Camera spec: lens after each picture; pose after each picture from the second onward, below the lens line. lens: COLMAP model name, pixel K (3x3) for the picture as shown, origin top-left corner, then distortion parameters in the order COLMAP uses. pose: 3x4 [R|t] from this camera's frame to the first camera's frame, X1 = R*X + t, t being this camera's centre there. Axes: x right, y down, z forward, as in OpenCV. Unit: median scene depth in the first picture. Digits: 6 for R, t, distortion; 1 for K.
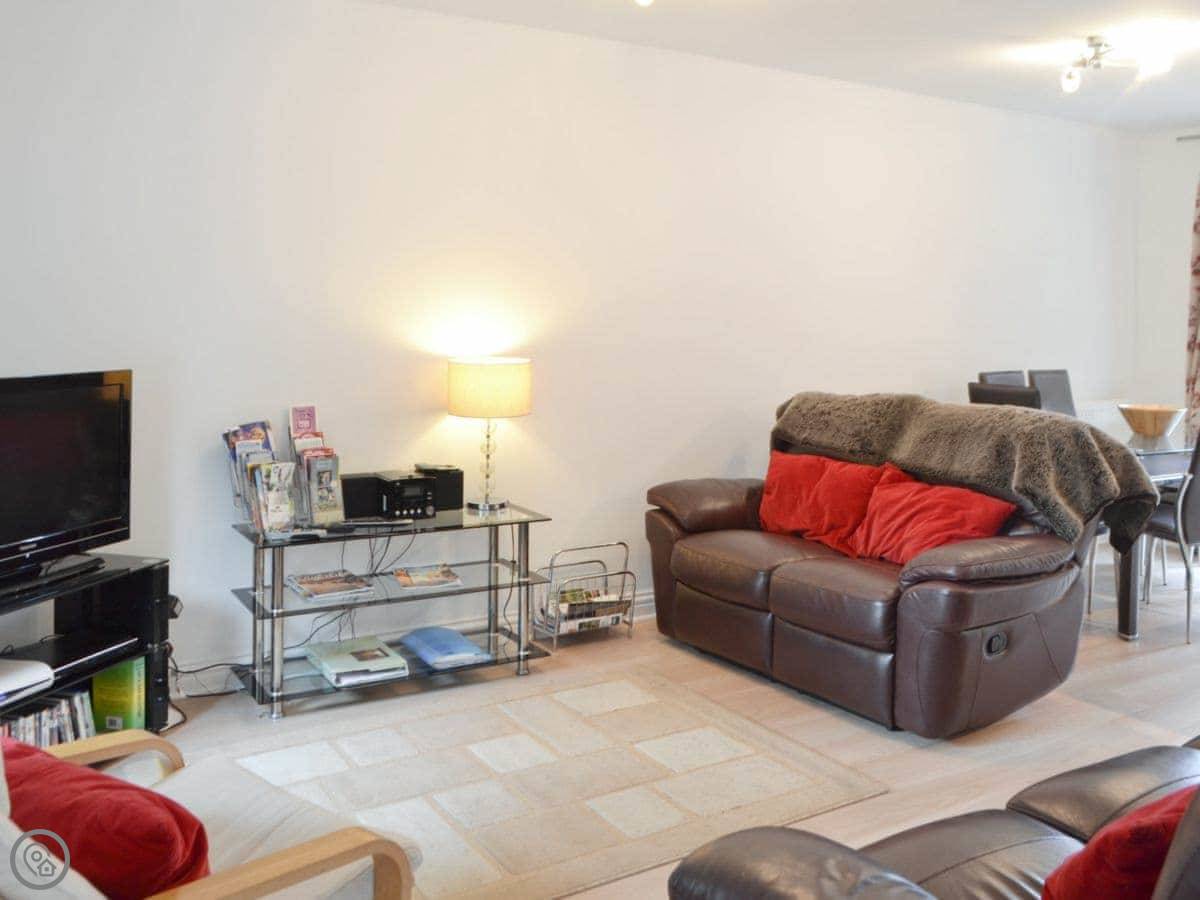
lens RADIAL K [[1167.4, 0, 600.0], [0, 1167.4, 450.0], [0, 0, 1]] dist [-0.009982, -0.008057]
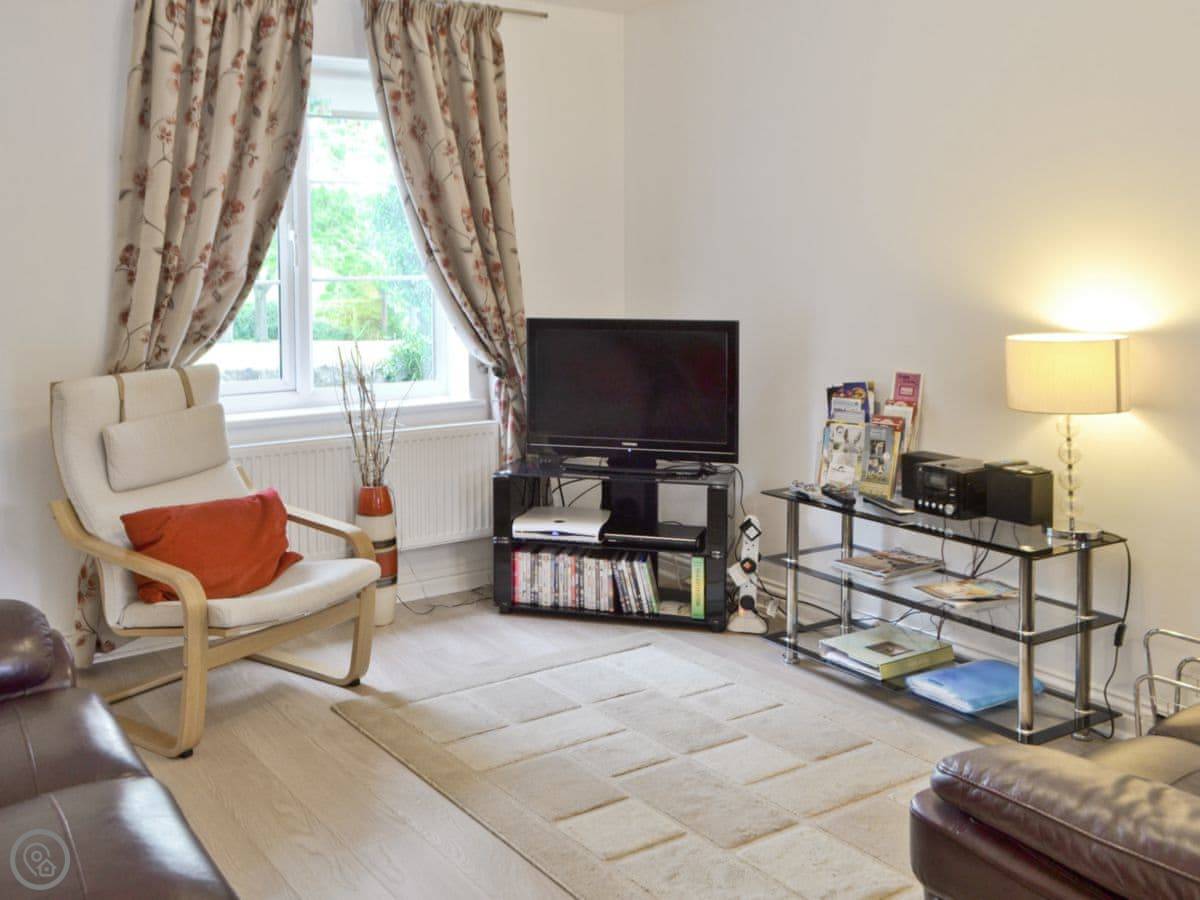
lens RADIAL K [[1167.4, 0, 600.0], [0, 1167.4, 450.0], [0, 0, 1]] dist [-0.009982, -0.008057]
pose [[-0.006406, 0.143388, -0.989646, 0.702981], [-0.120449, 0.982350, 0.143110, -0.082569], [0.992699, 0.120118, 0.010978, 0.767760]]
